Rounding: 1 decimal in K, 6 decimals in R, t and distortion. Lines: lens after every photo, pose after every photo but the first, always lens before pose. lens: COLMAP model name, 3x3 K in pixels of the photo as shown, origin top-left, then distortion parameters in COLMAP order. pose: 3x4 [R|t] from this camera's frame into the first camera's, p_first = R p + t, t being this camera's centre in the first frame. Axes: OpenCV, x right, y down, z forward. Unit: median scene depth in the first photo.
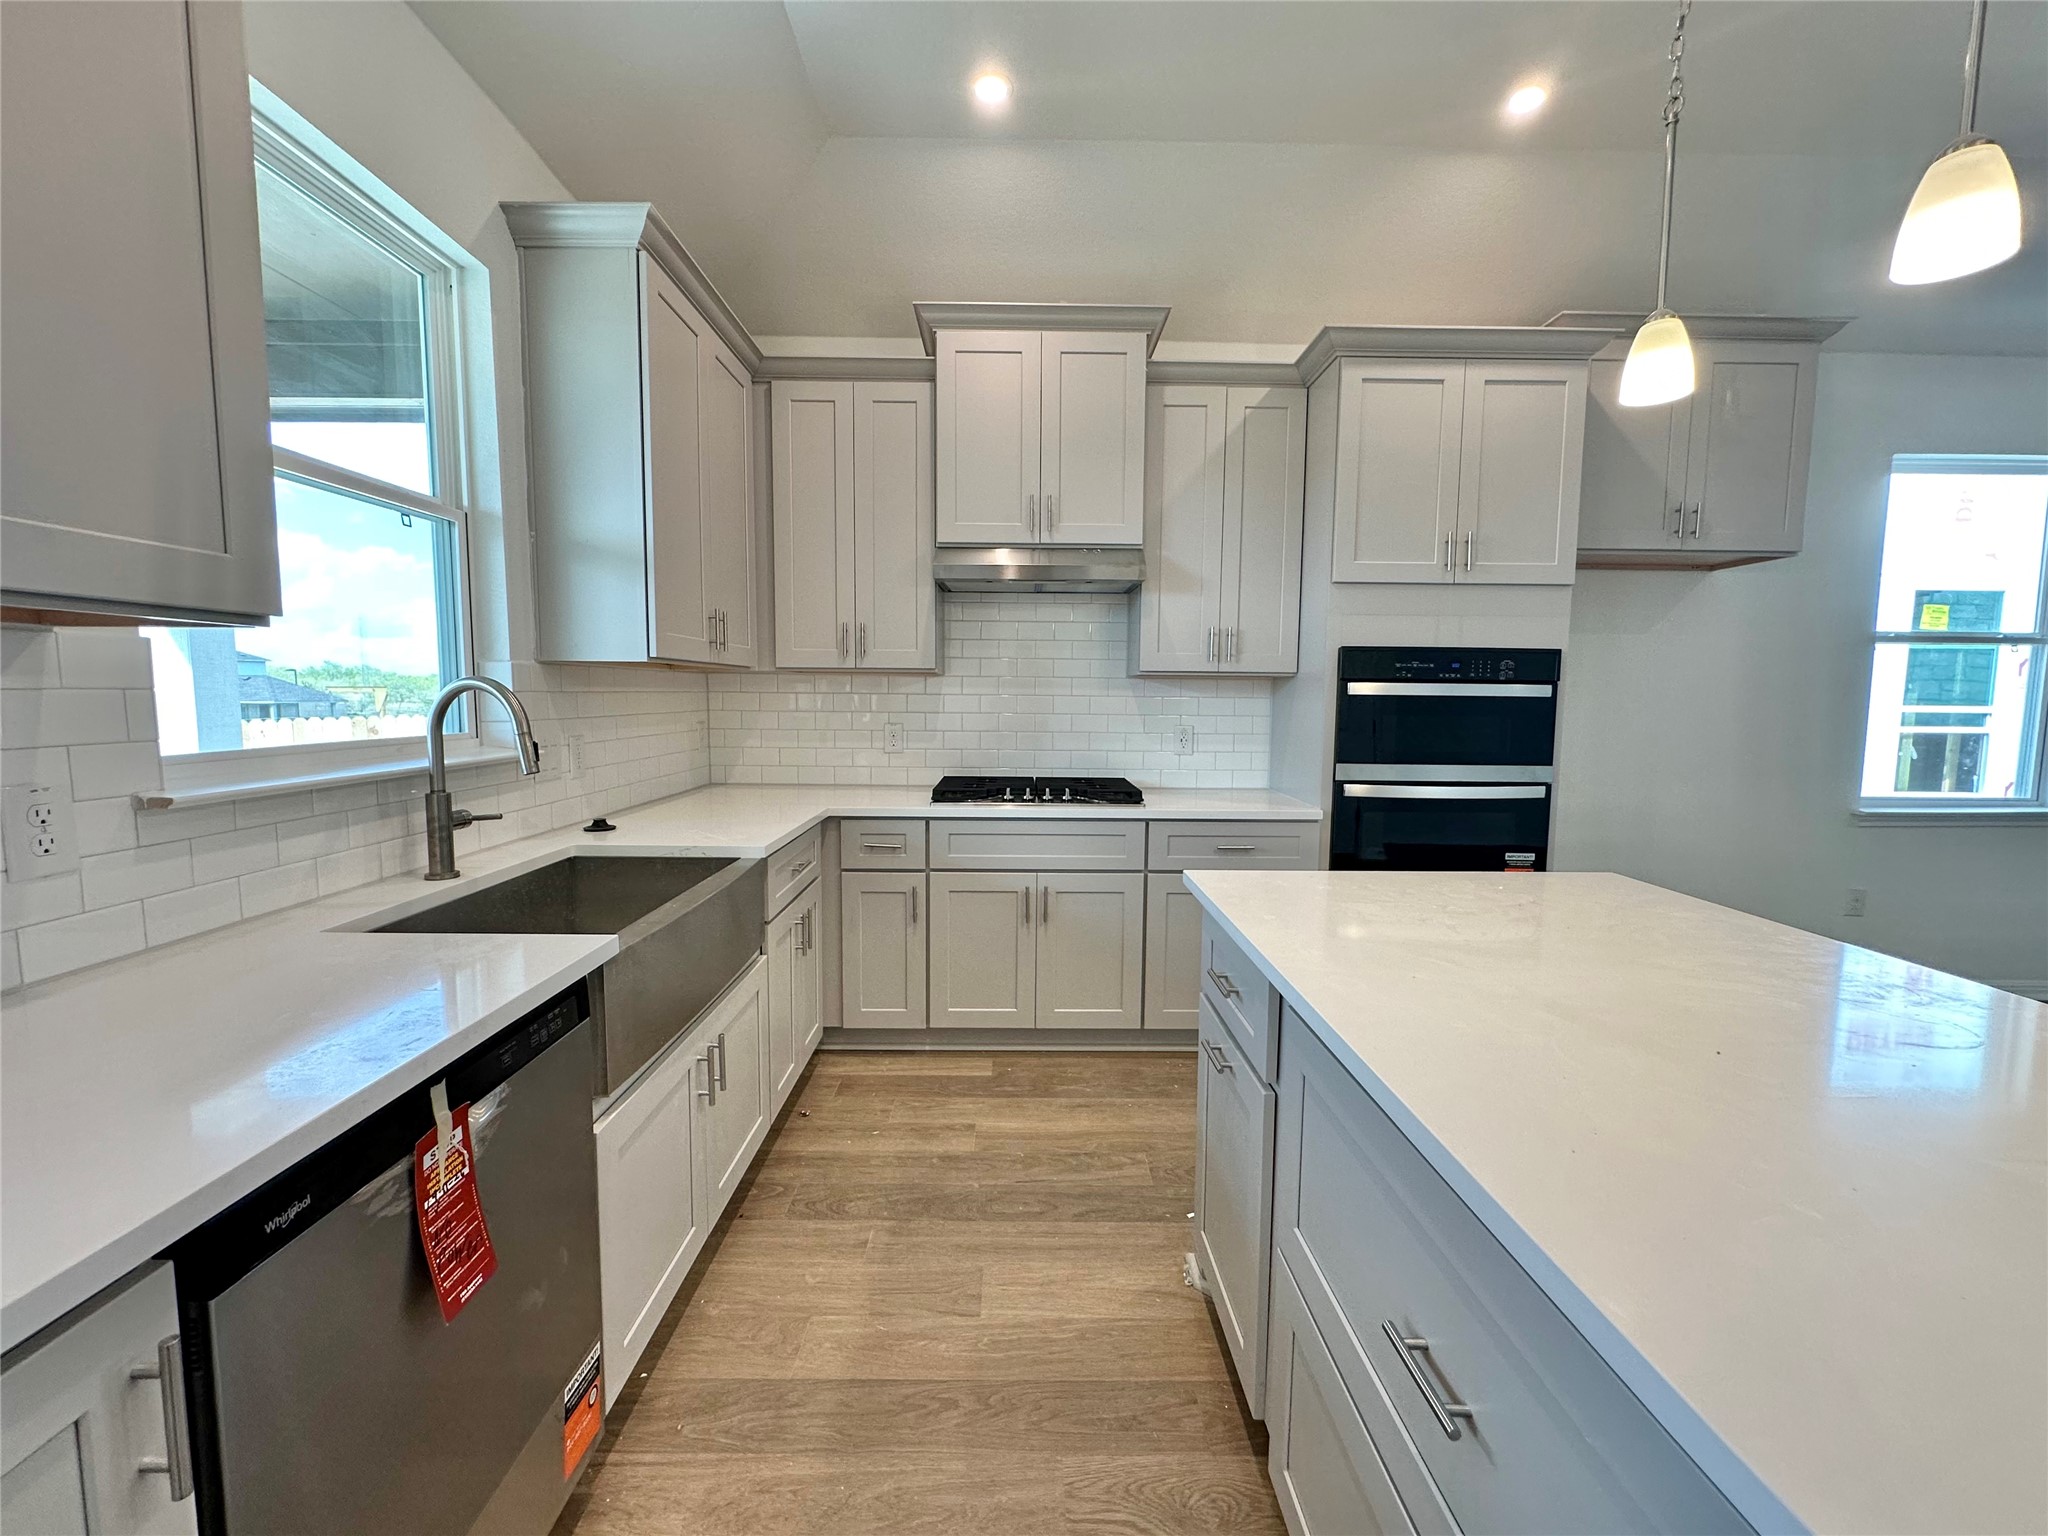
lens RADIAL K [[829.2, 0, 1024.0], [0, 829.2, 768.0], [0, 0, 1]] dist [0.000199, 0.000016]
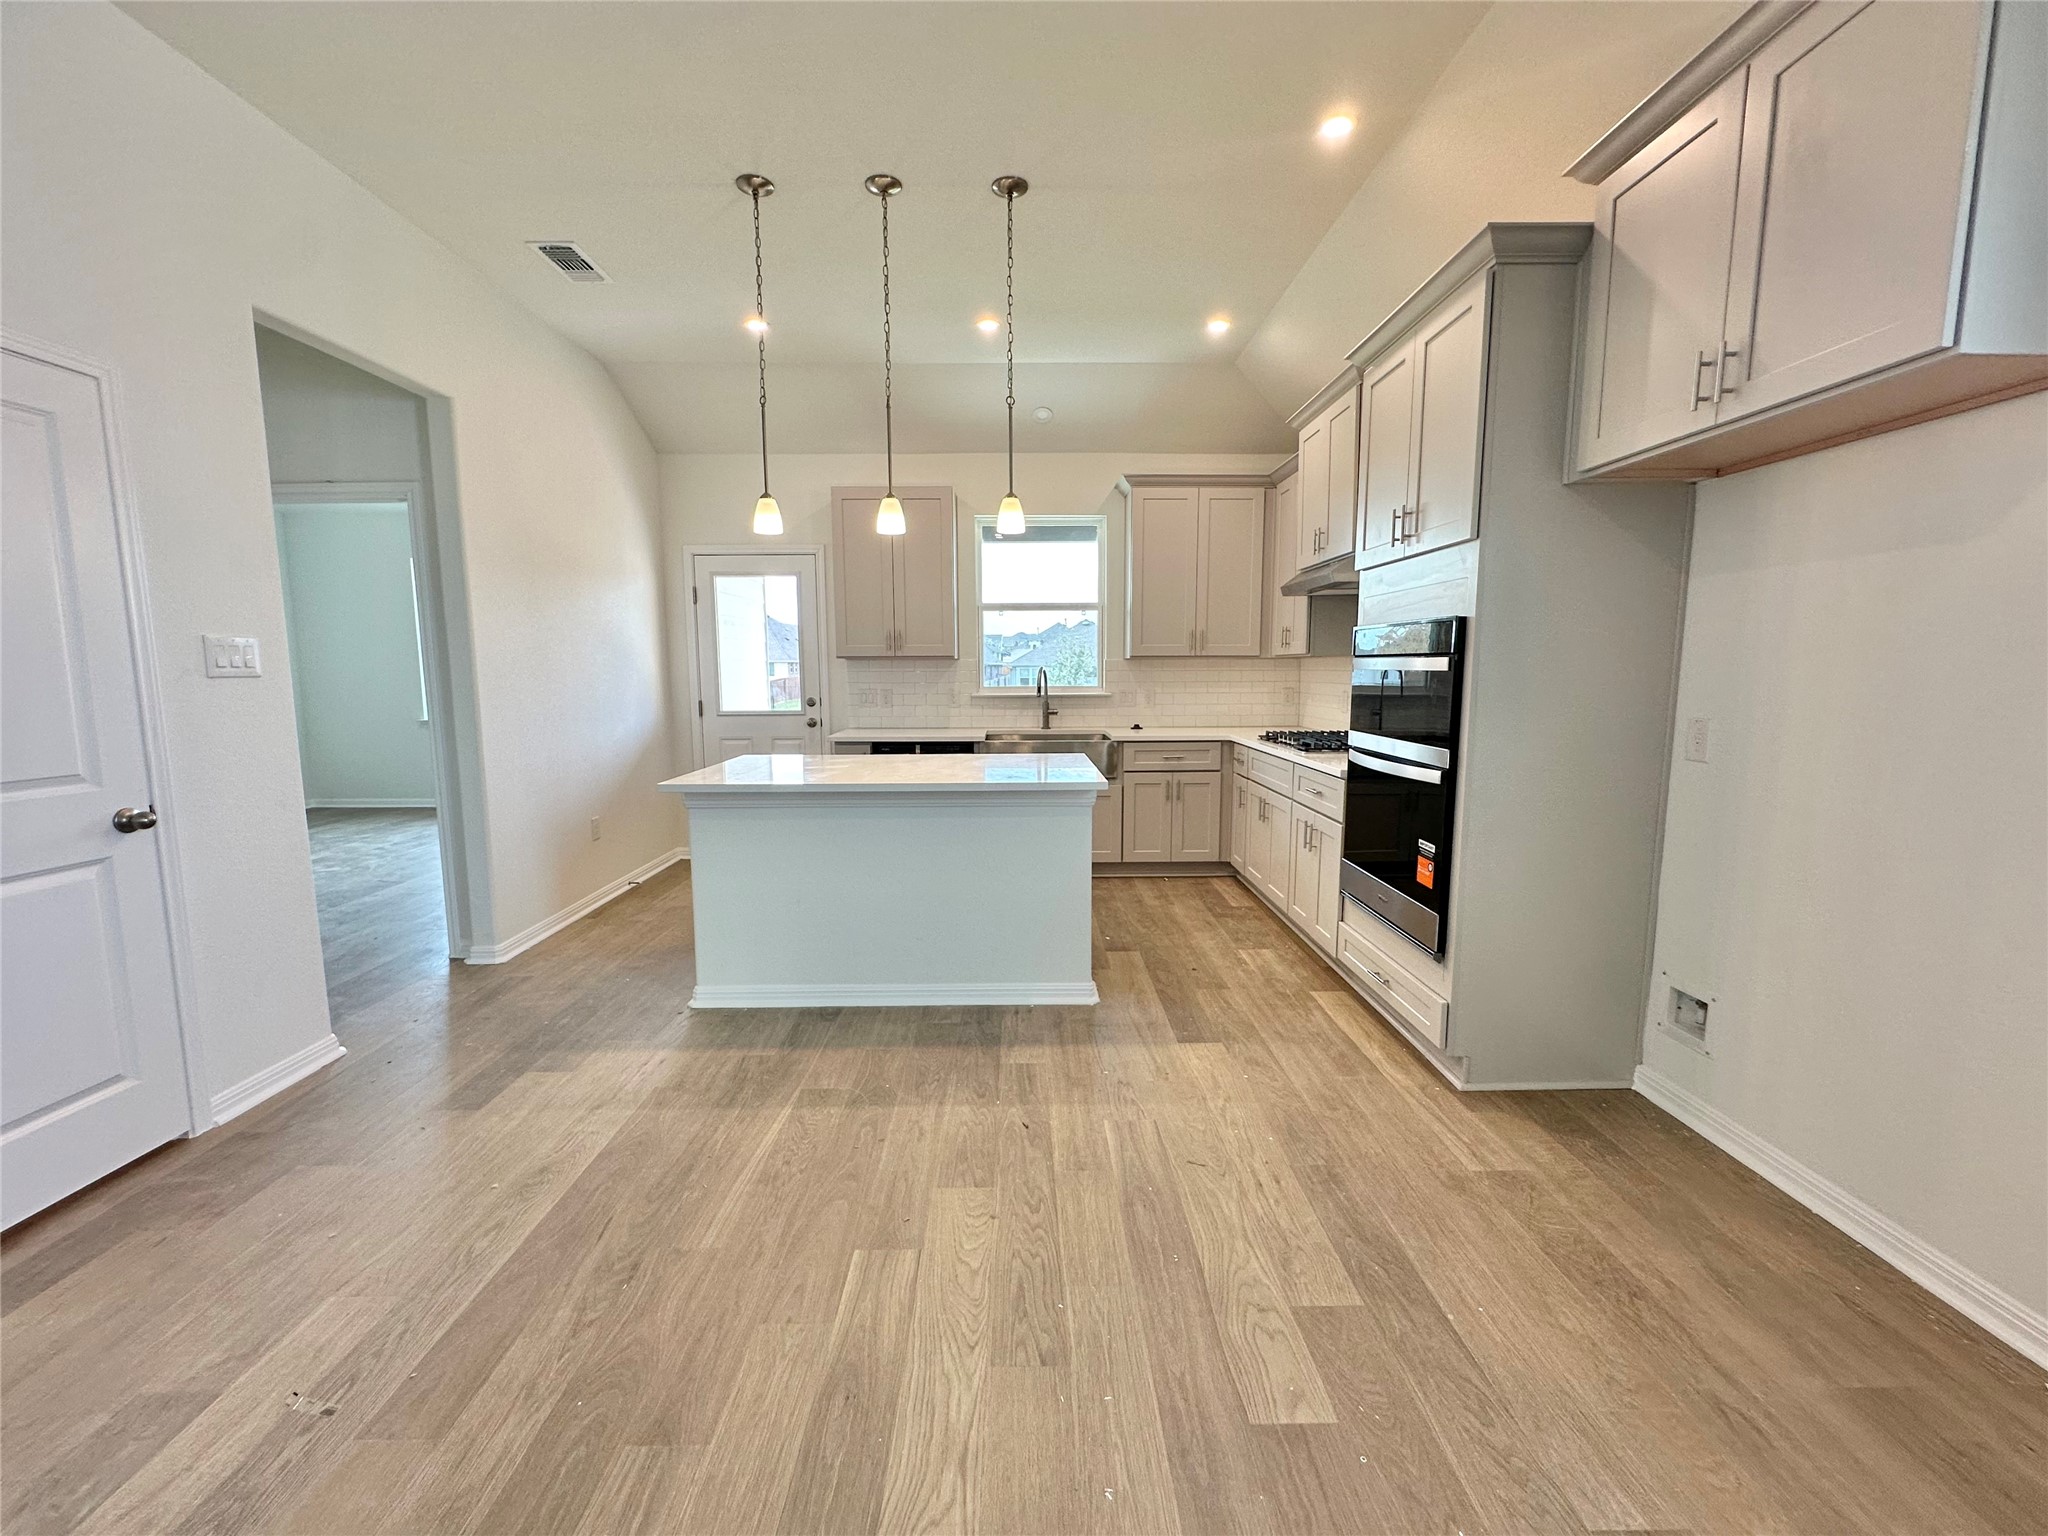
lens RADIAL K [[821.3, 0, 1019.9], [0, 821.3, 759.5], [0, 0, 1]] dist [-0.000027, -0.000030]
pose [[-0.003507, 0.102423, -0.994735, 1.624002], [-0.083940, 0.991200, 0.102355, -0.046201], [0.996465, 0.083857, 0.005121, 0.585348]]
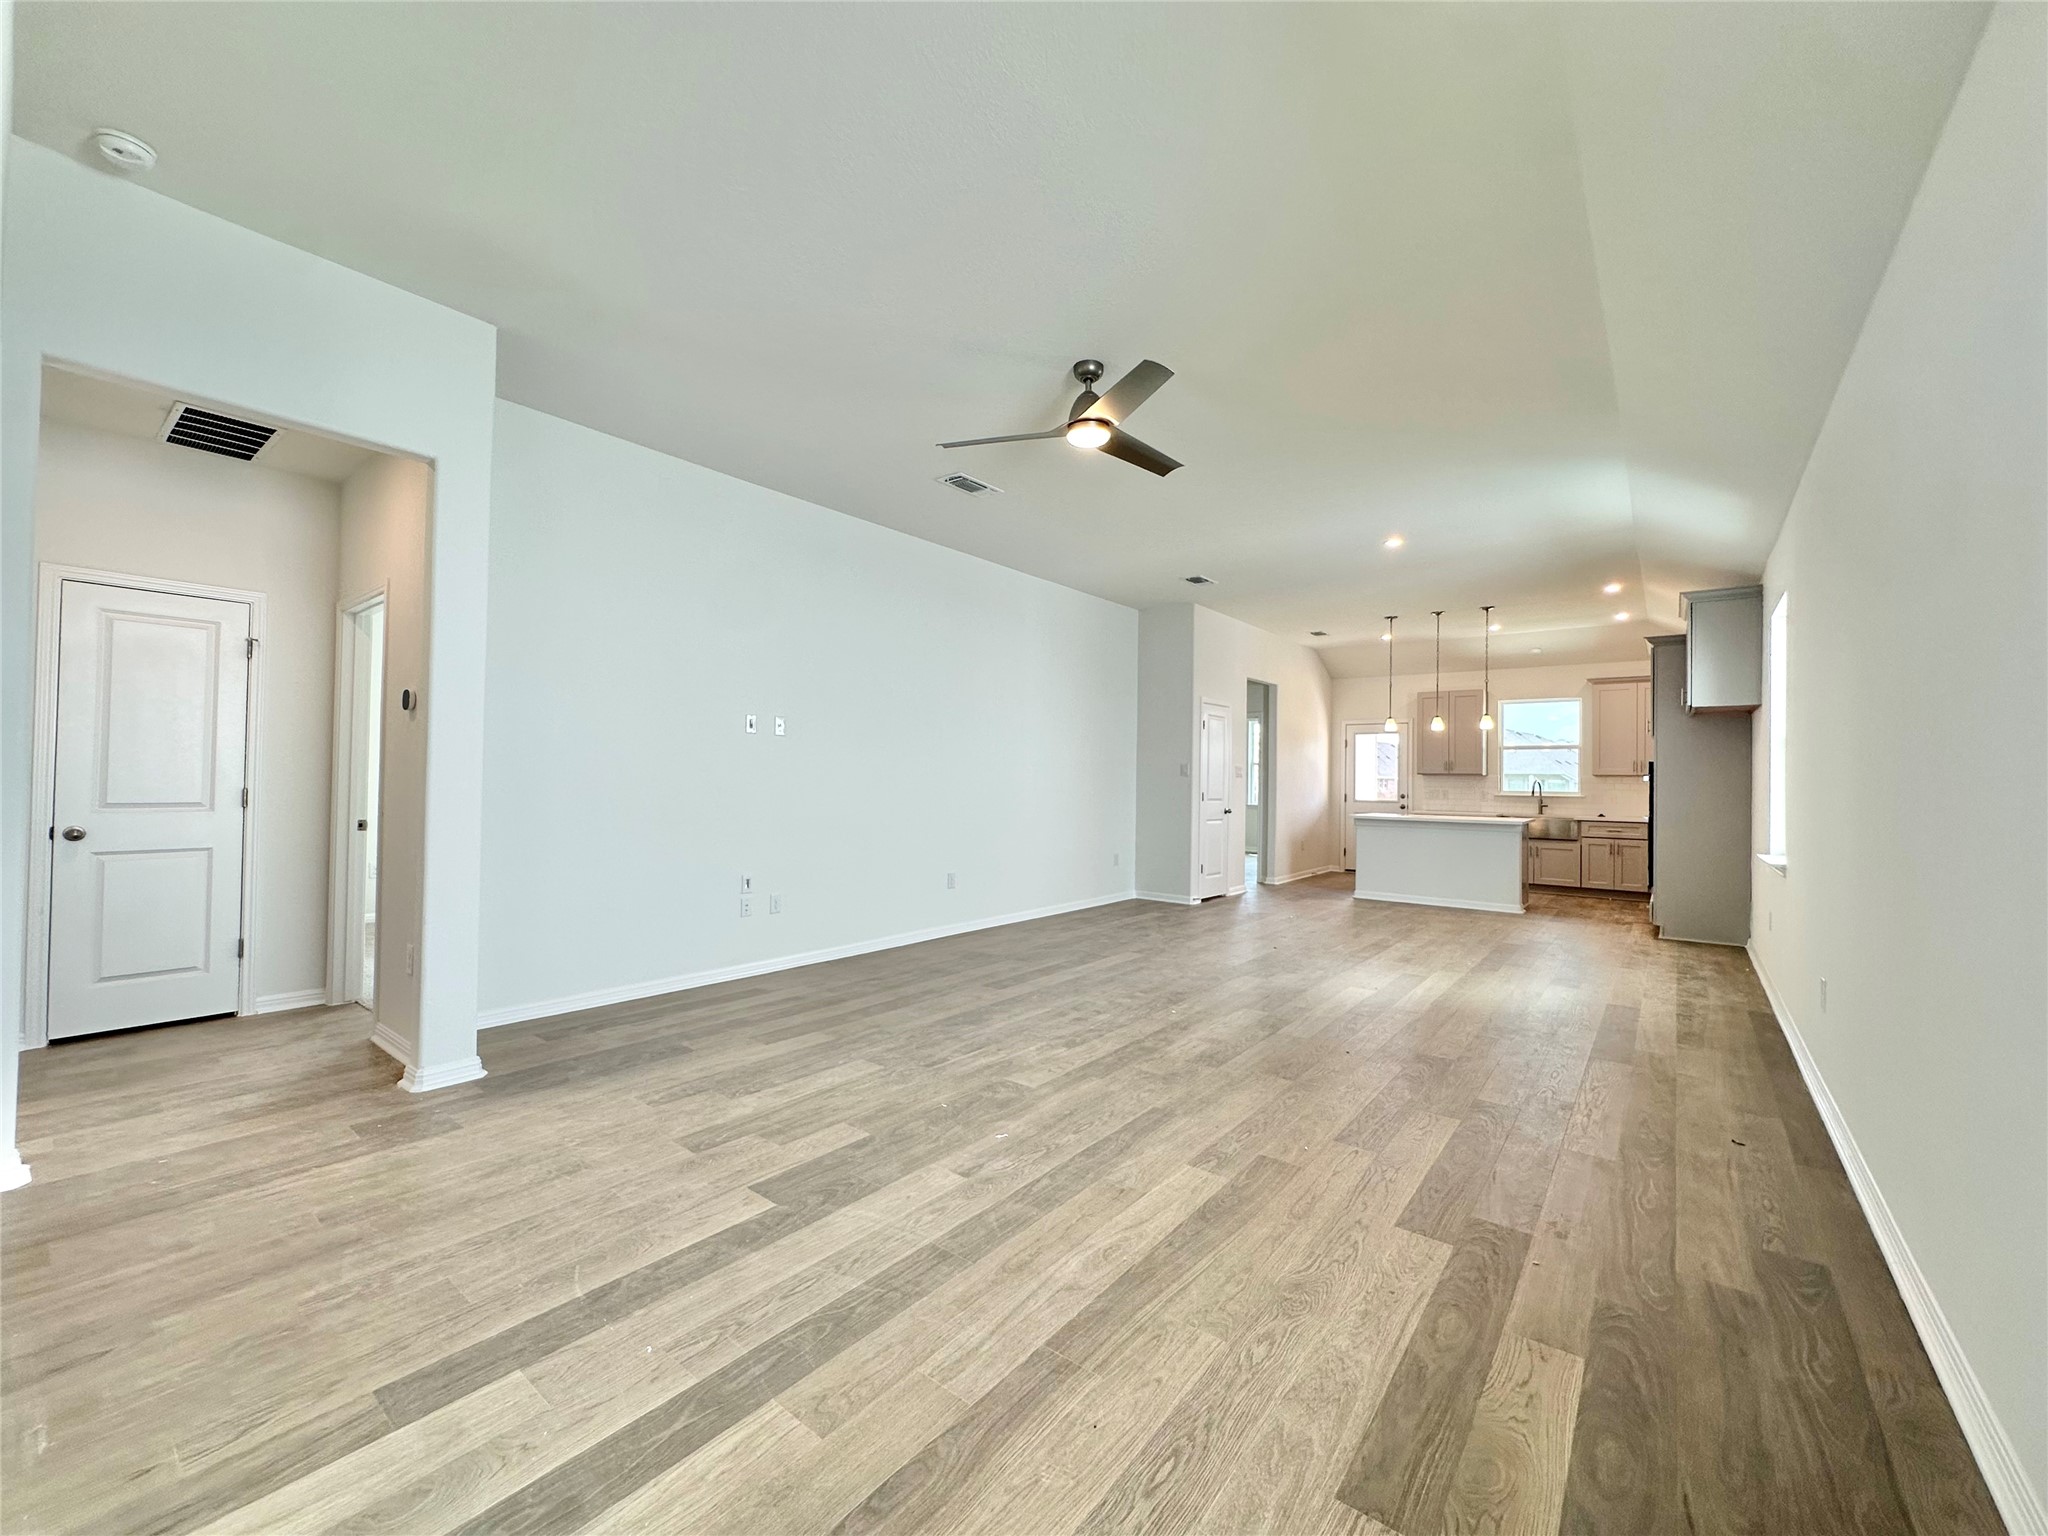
lens RADIAL K [[821.3, 0, 1019.9], [0, 821.3, 759.5], [0, 0, 1]] dist [-0.000027, -0.000030]
pose [[-0.631626, -0.035299, -0.774470, 4.007157], [-0.089329, 0.995623, 0.027475, -0.056774], [0.770110, 0.086536, -0.632014, 1.179459]]
